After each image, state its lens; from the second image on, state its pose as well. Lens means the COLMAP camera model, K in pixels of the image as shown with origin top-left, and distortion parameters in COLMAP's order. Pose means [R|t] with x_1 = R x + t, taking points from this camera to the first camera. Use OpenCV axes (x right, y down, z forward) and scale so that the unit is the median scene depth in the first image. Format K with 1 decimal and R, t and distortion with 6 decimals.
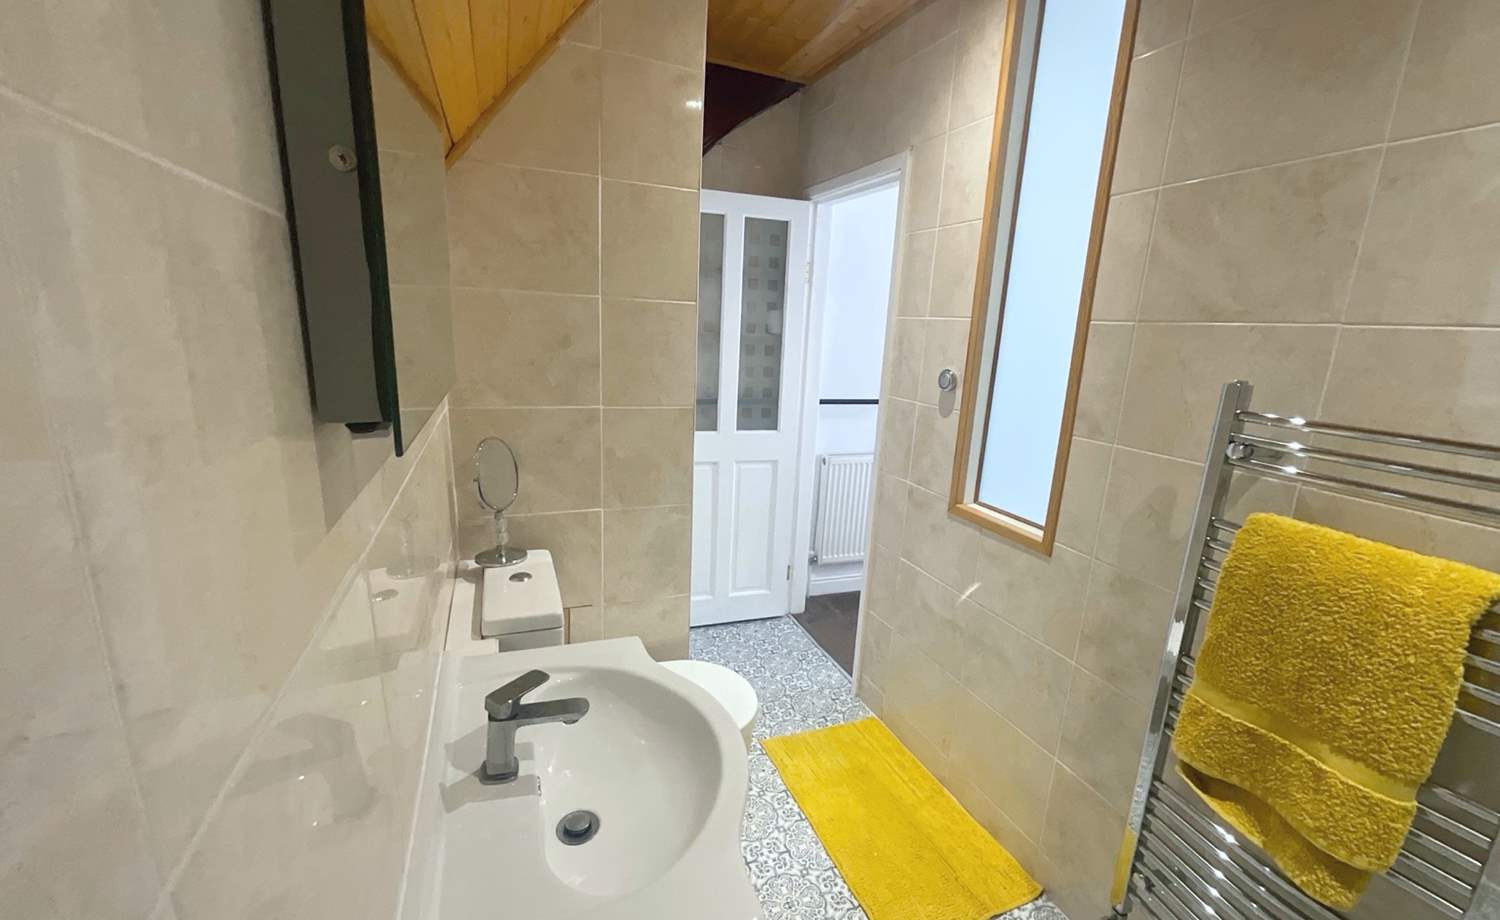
lens RADIAL K [[610.6, 0, 750.5], [0, 610.6, 461.2], [0, 0, 1]] dist [-0.000396, 0.001238]
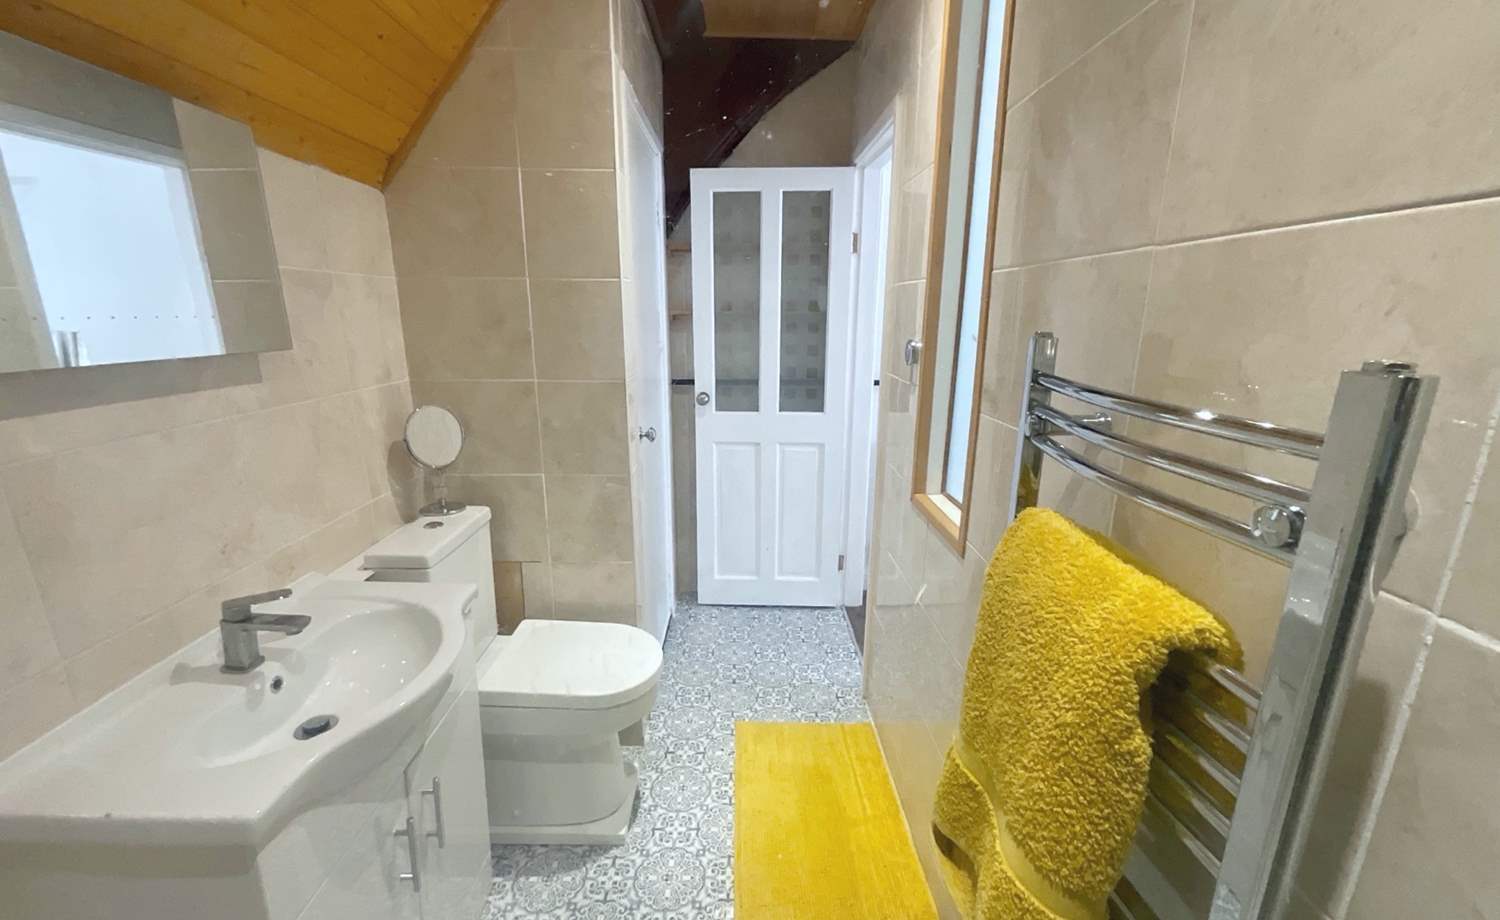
lens RADIAL K [[610.6, 0, 754.9], [0, 610.6, 461.2], [0, 0, 1]] dist [-0.000396, 0.001238]
pose [[0.933510, 0.044263, -0.355809, 0.395765], [-0.039015, 0.998998, 0.021915, 0.012855], [0.356422, -0.006575, 0.934302, 0.090684]]
